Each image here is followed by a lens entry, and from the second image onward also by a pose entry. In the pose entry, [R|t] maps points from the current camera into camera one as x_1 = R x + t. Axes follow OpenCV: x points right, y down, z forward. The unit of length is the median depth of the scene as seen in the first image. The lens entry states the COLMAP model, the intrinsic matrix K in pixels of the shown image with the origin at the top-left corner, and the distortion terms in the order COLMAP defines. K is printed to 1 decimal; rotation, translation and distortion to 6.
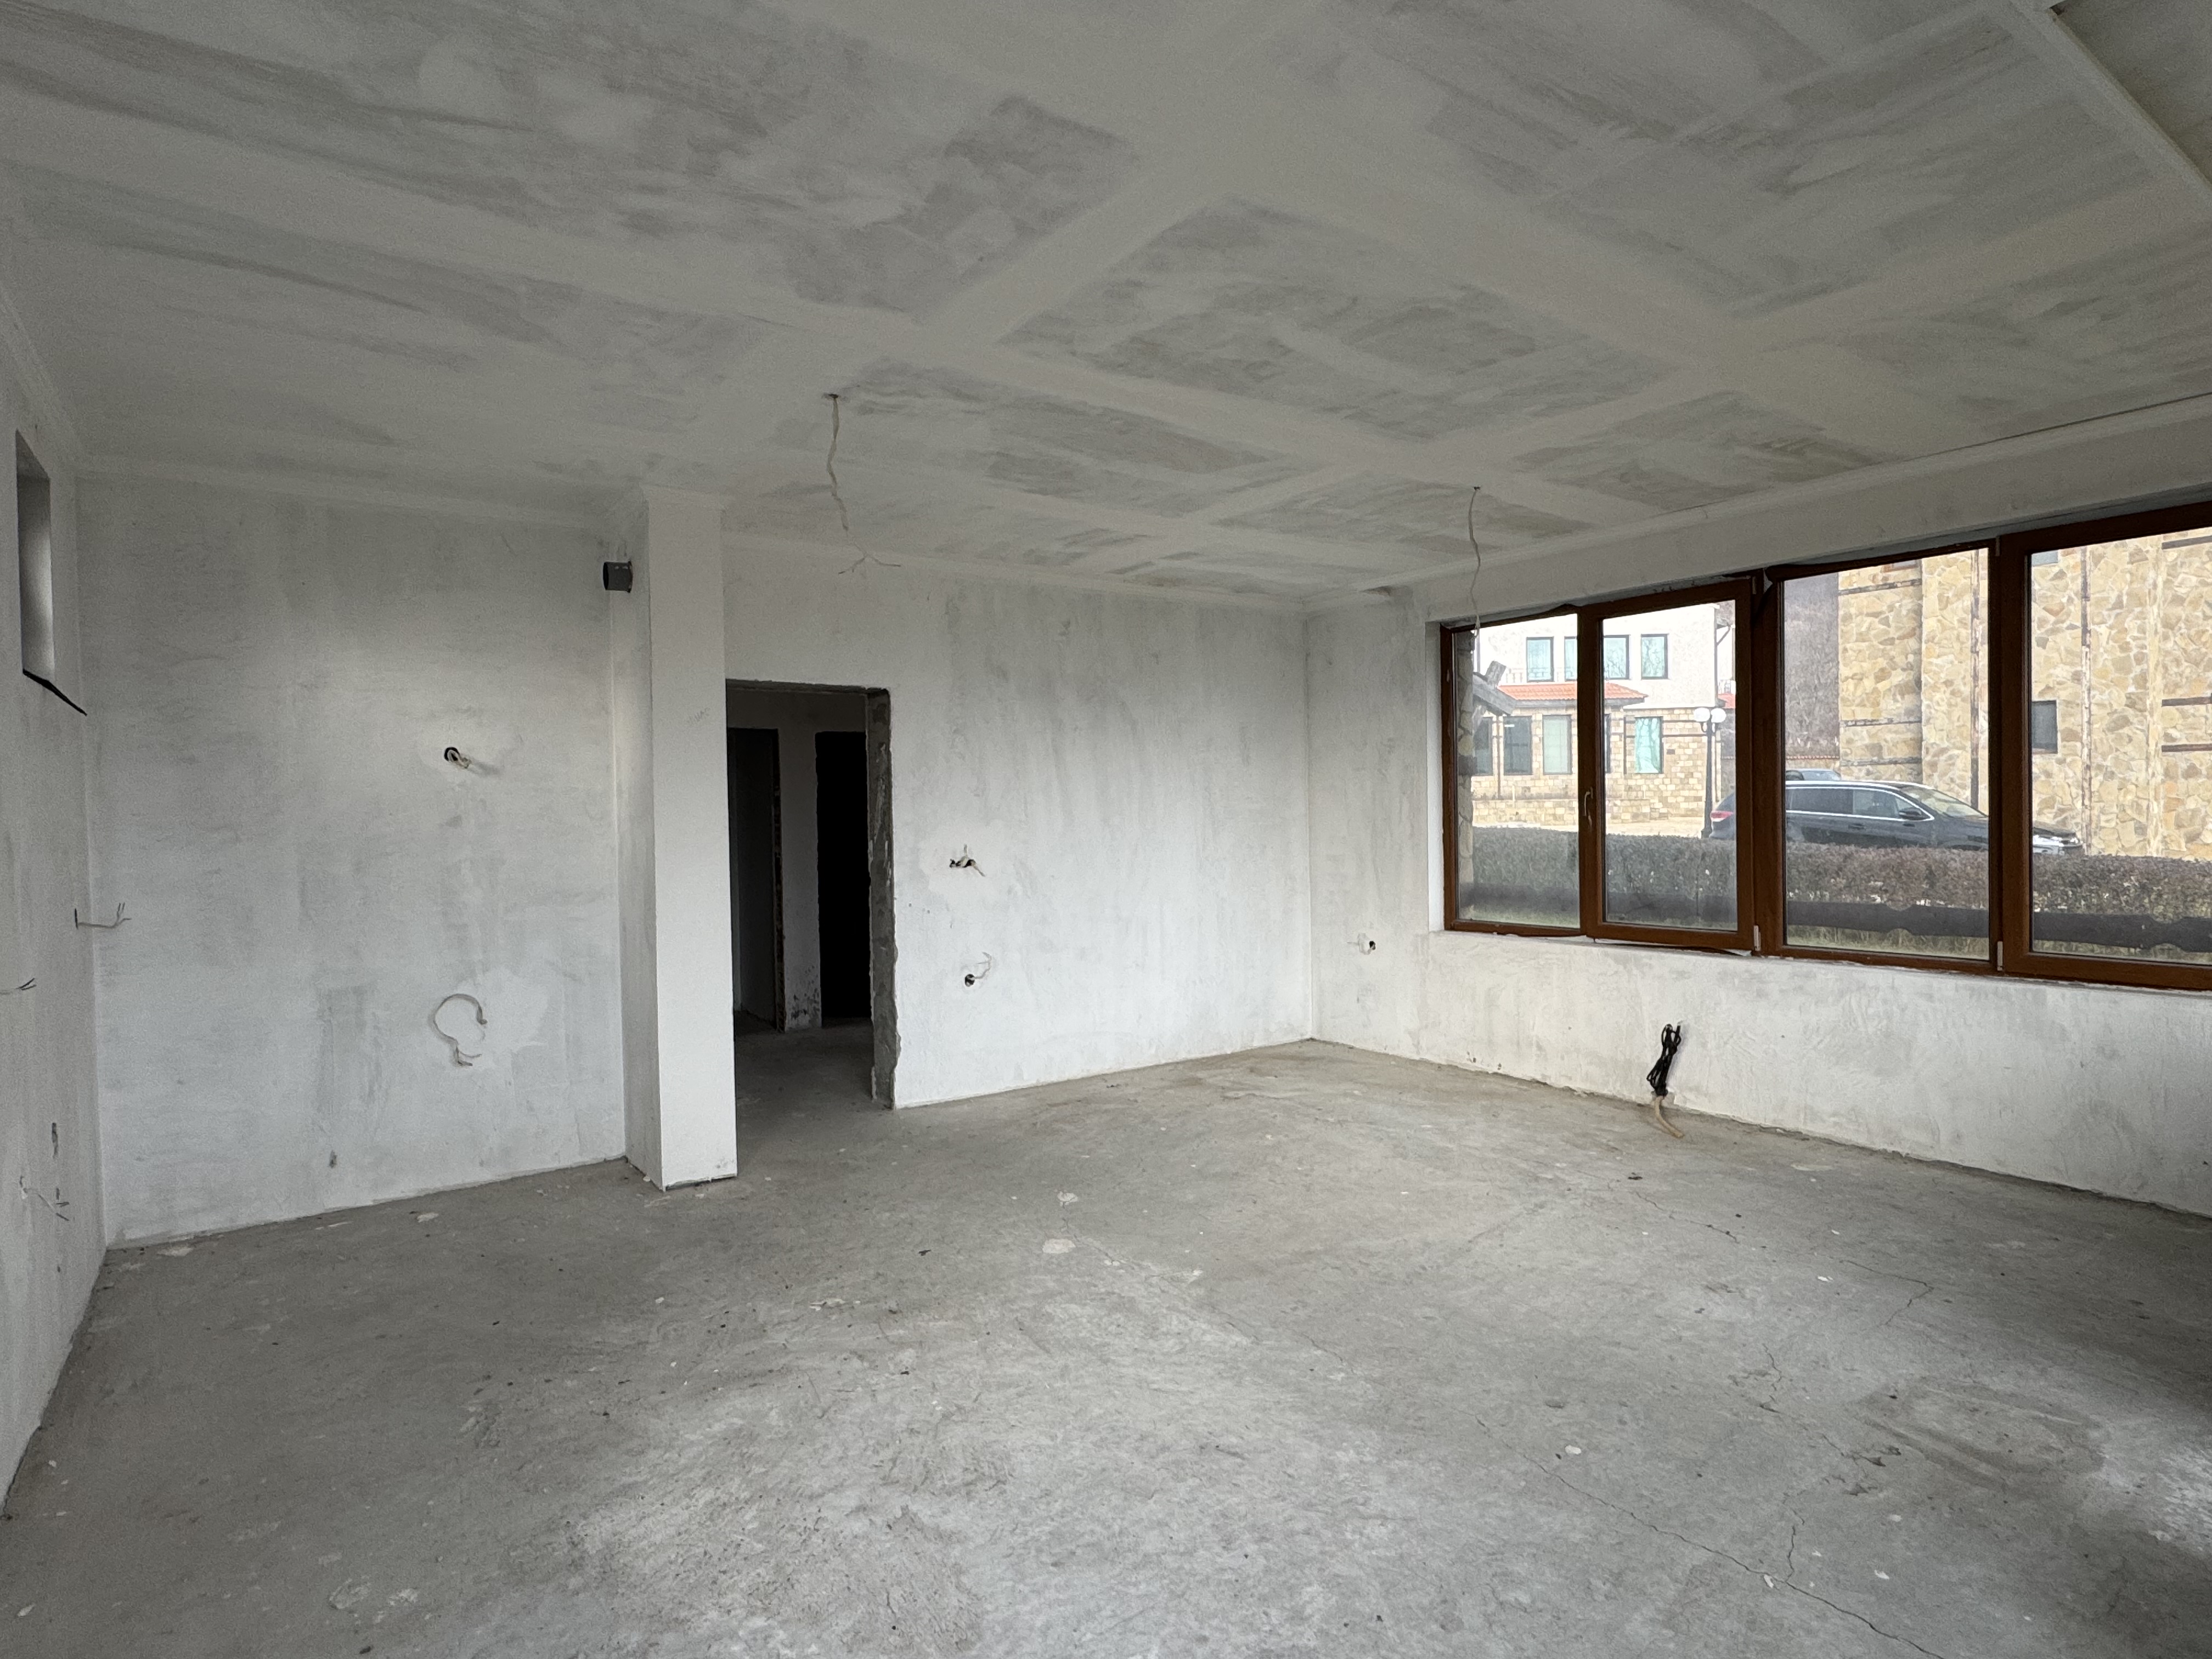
lens RADIAL K [[1182.2, 0, 1105.7], [0, 1182.2, 834.0], [0, 0, 1]] dist [0.000539, -0.001163]
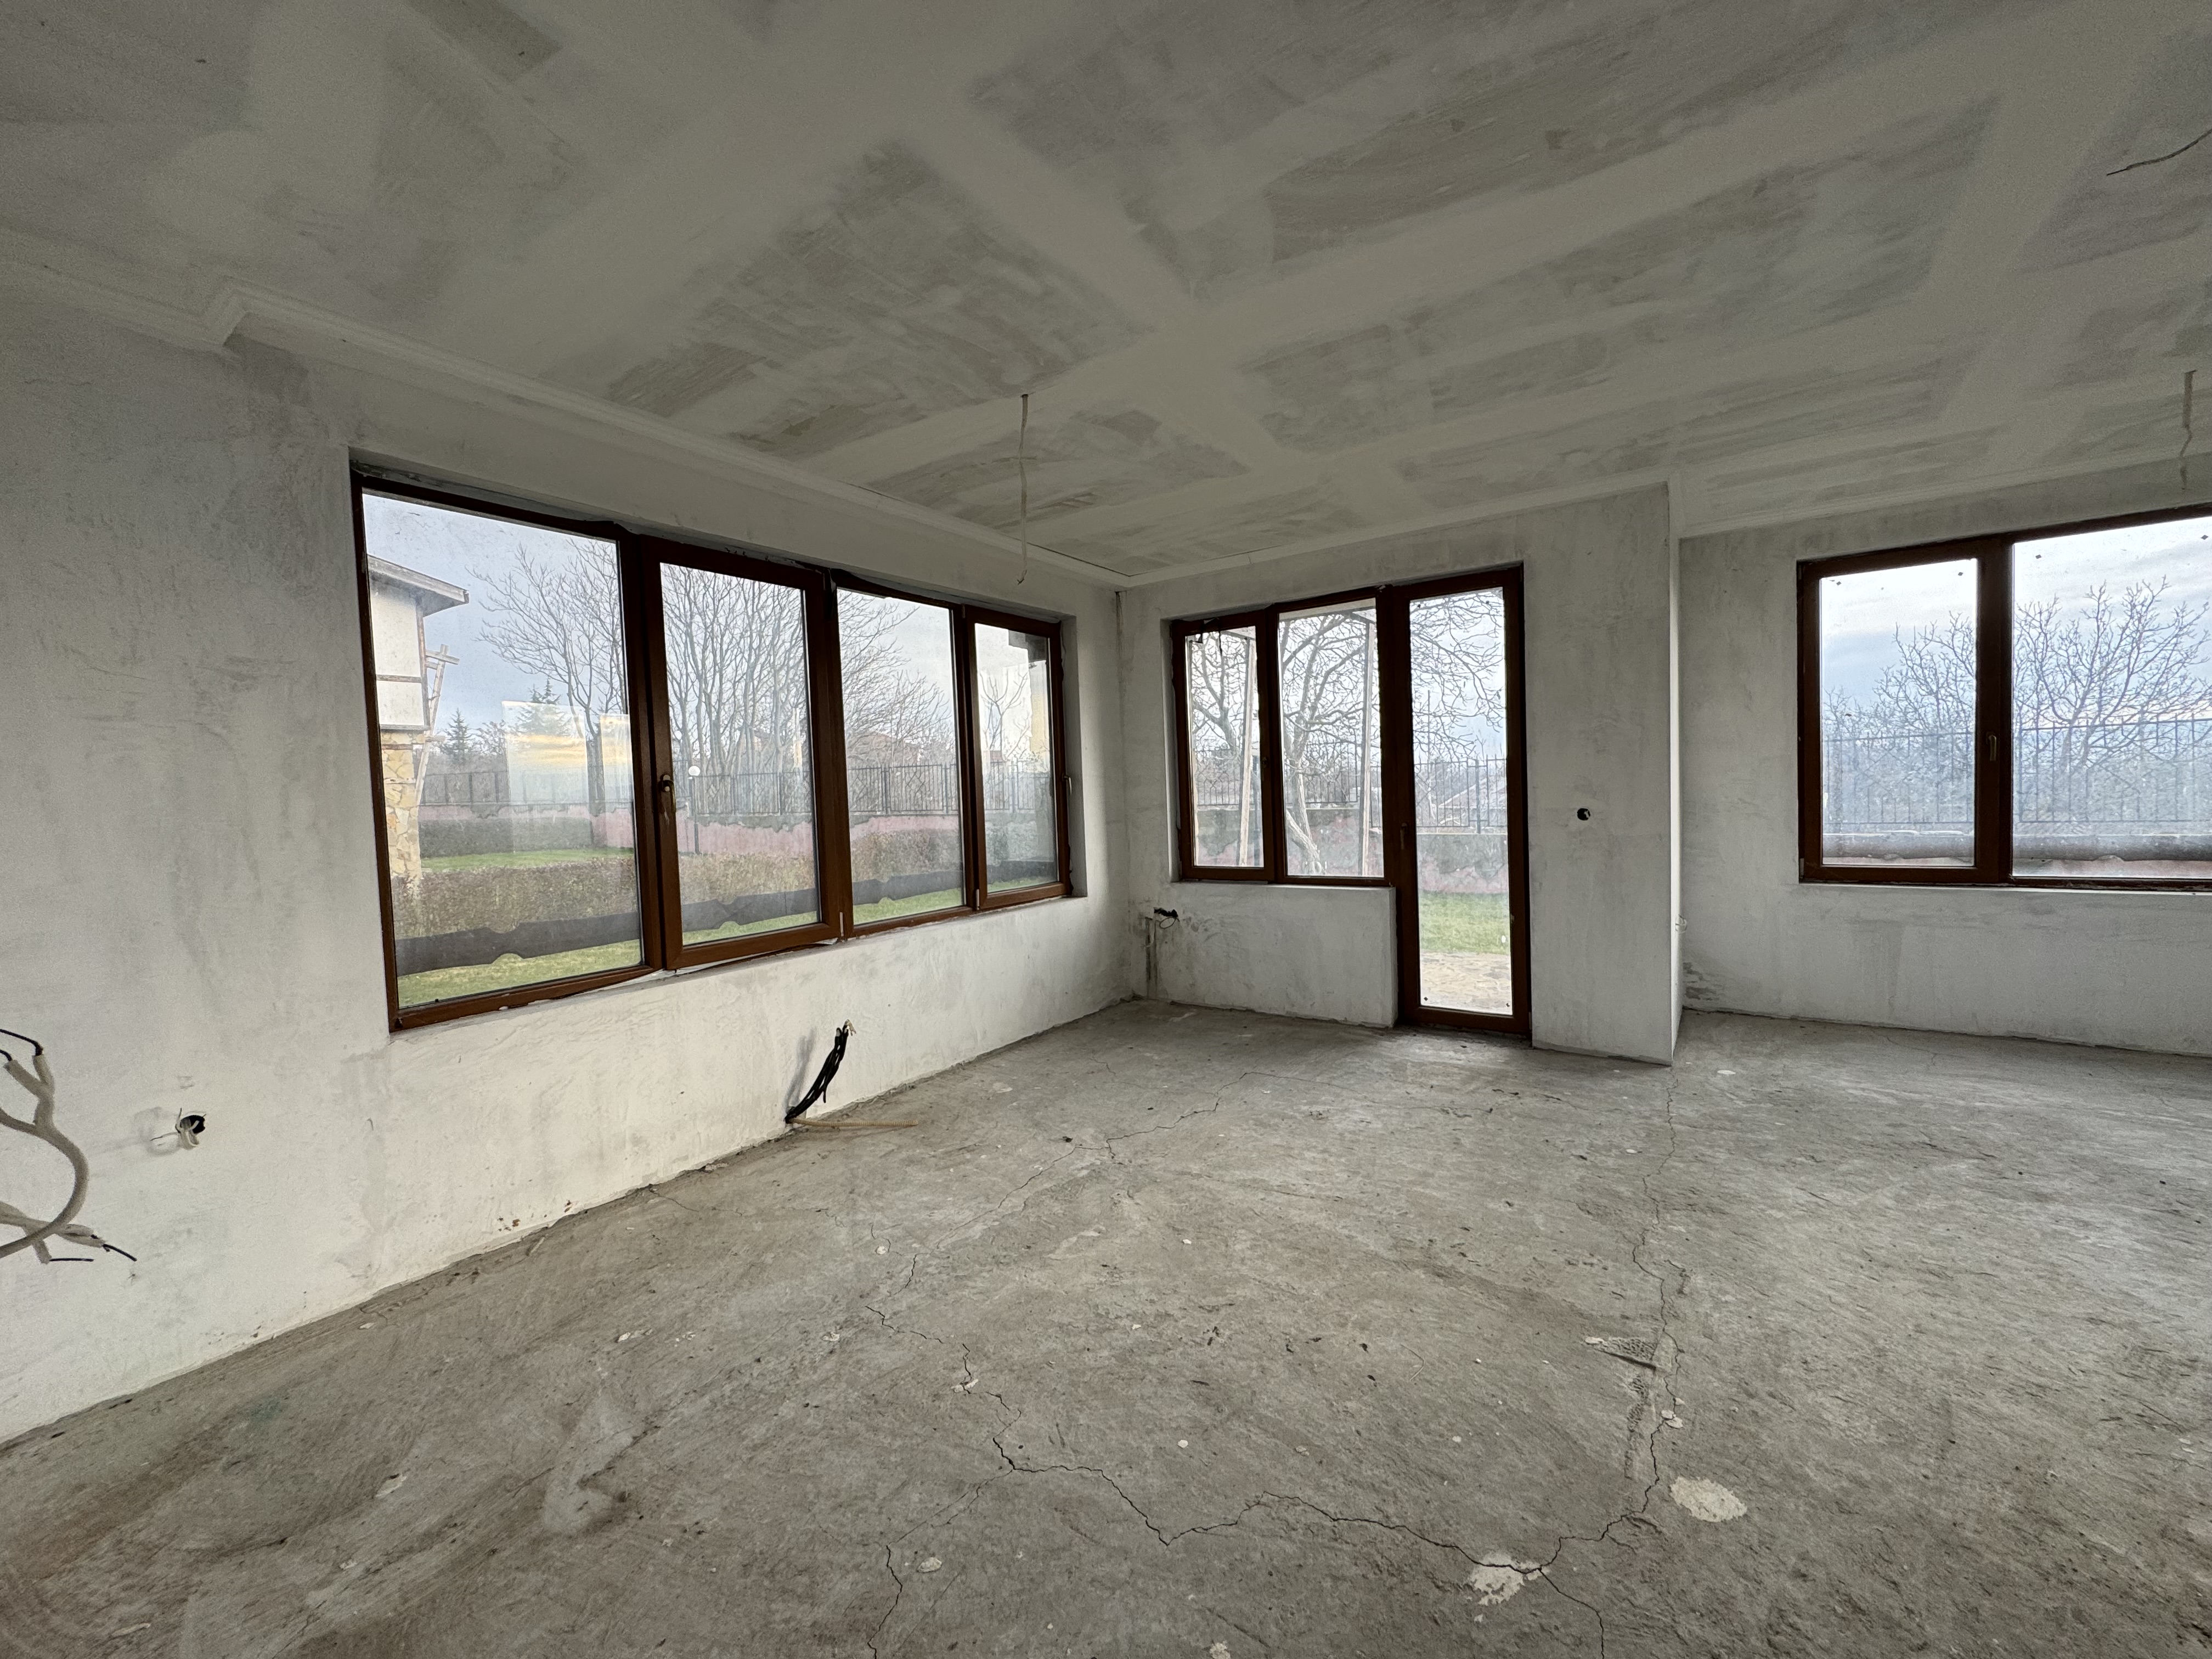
lens RADIAL K [[873.6, 0, 1110.9], [0, 873.6, 828.7], [0, 0, 1]] dist [-0.002482, 0.000113]
pose [[-0.335984, -0.010958, 0.941804, -0.356868], [0.061877, 0.997515, 0.033681, -0.009626], [-0.939833, 0.069593, -0.334471, 1.466113]]
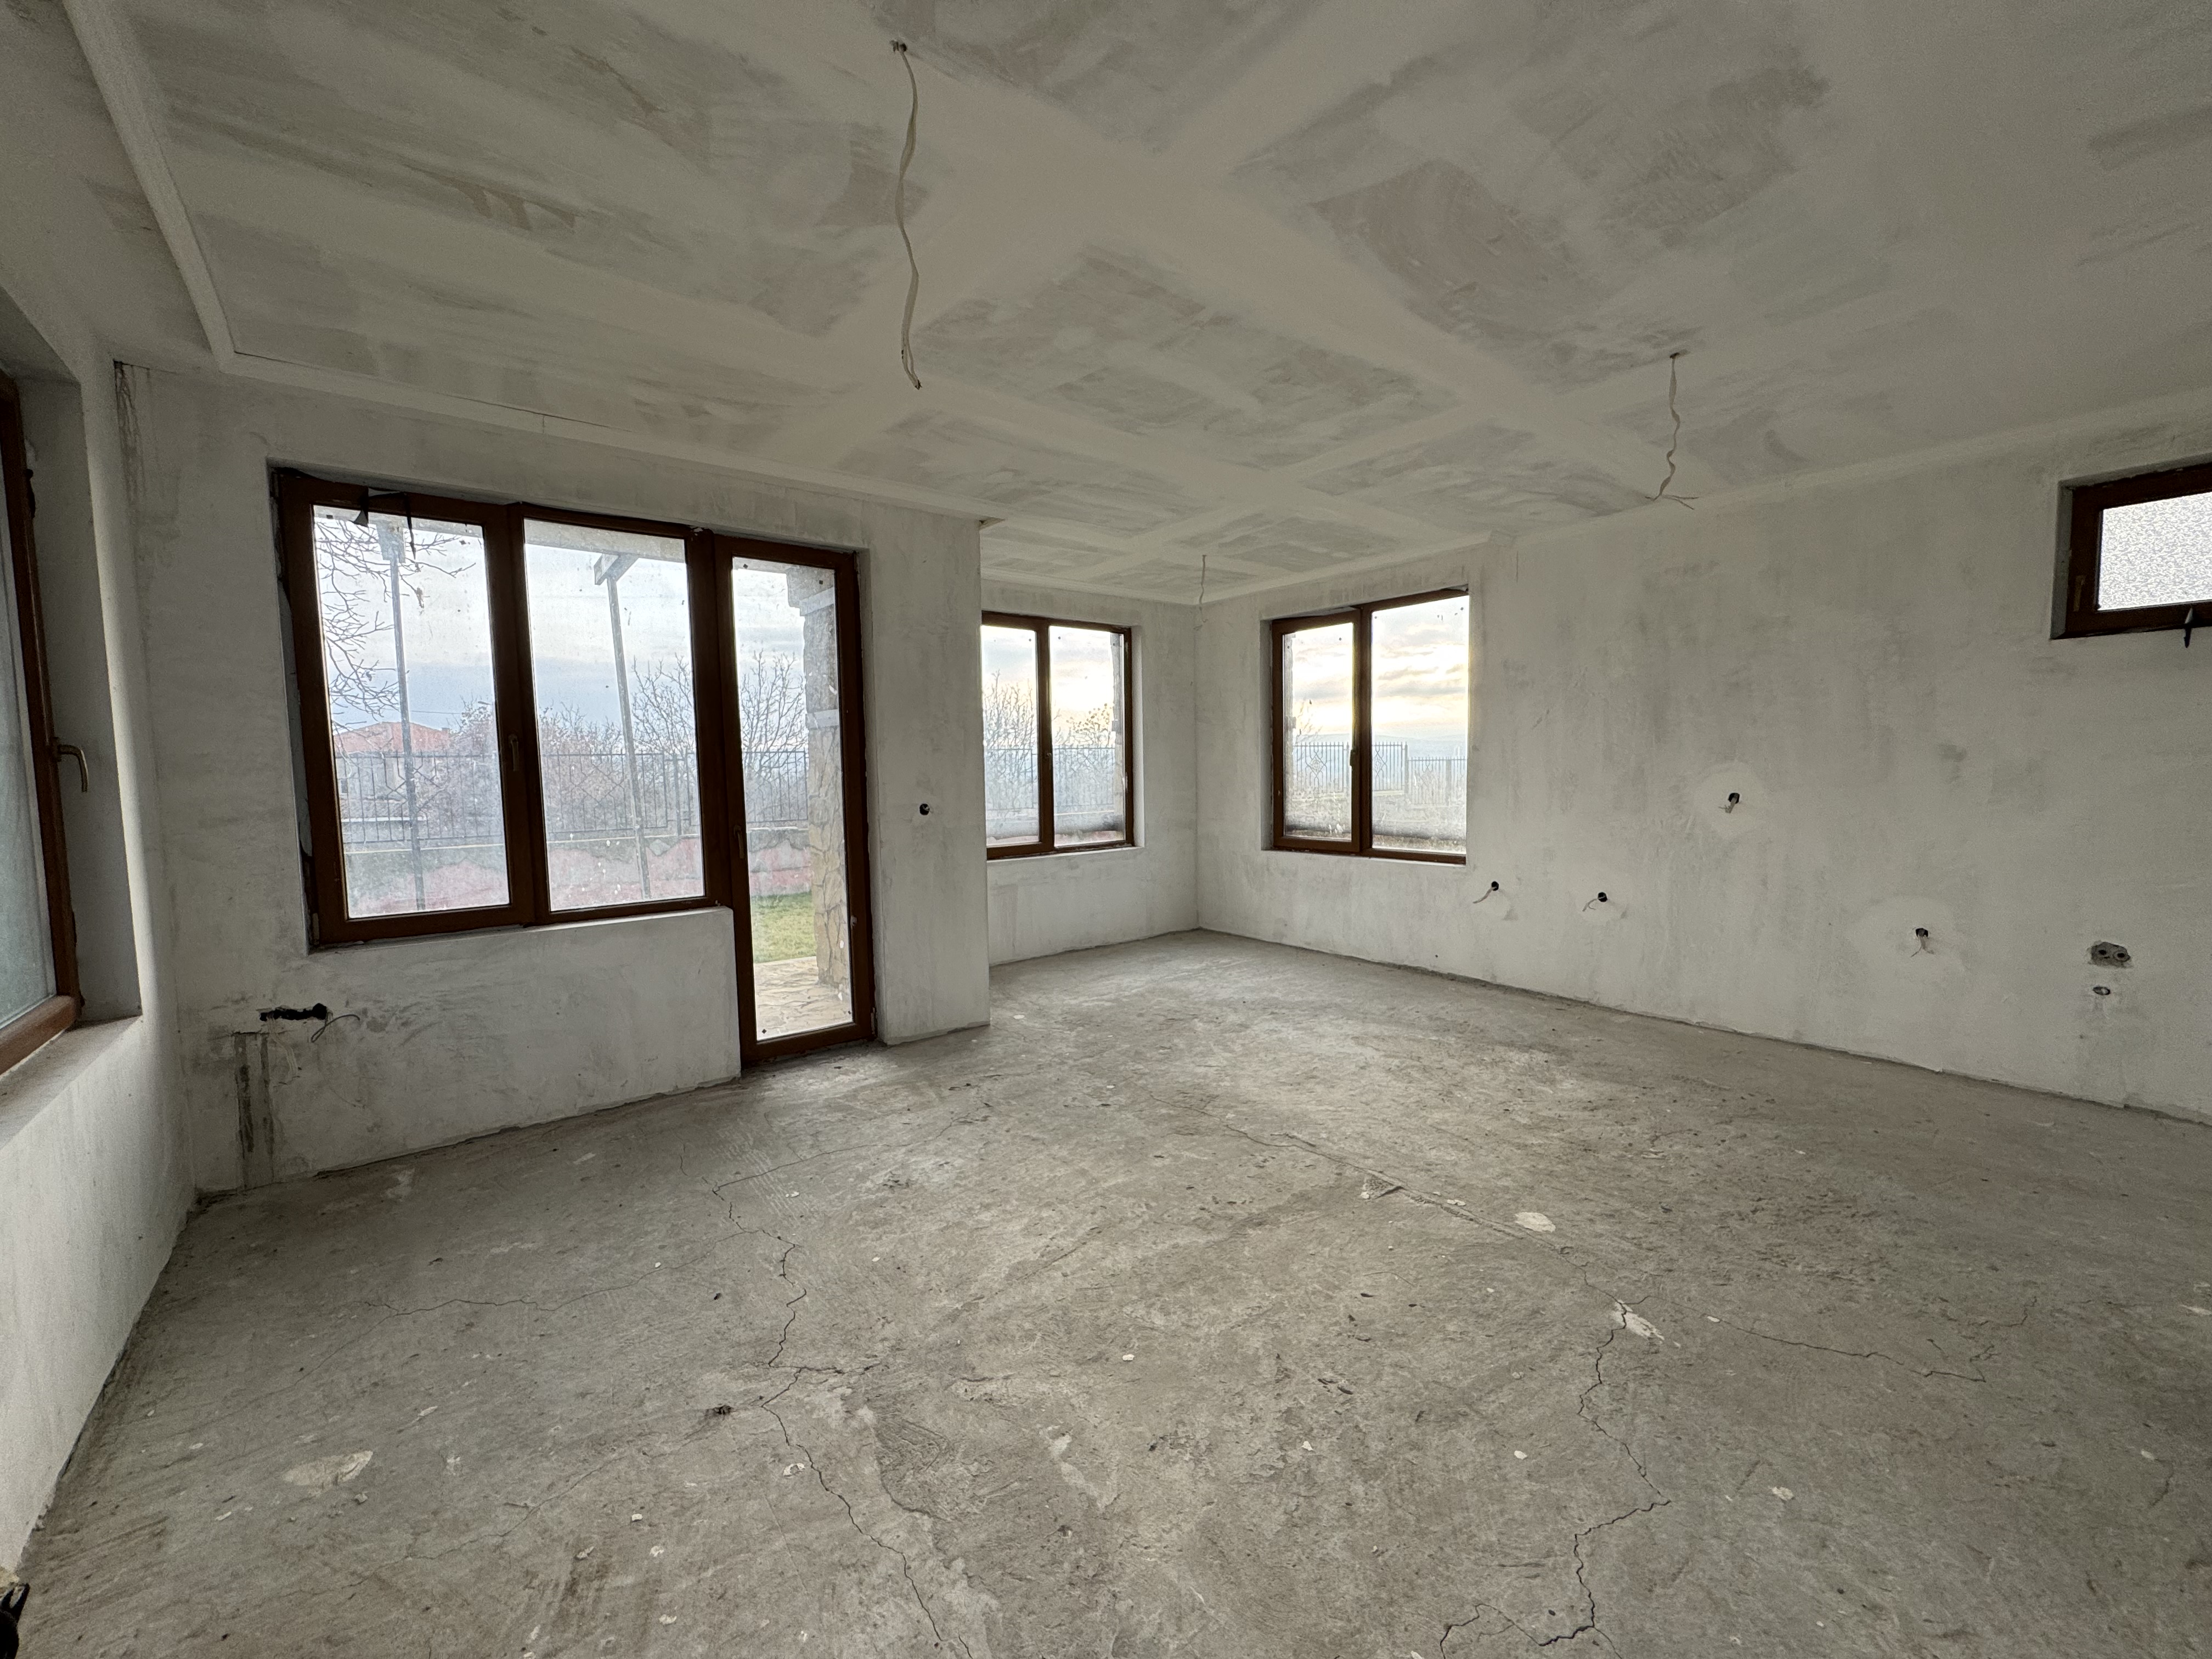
lens RADIAL K [[873.6, 0, 1104.0], [0, 873.6, 829.1], [0, 0, 1]] dist [-0.002482, 0.000113]
pose [[-0.997954, 0.037519, -0.051765, 0.332018], [0.032625, 0.995192, 0.092355, -0.027717], [0.054981, 0.090477, -0.994380, 1.711528]]
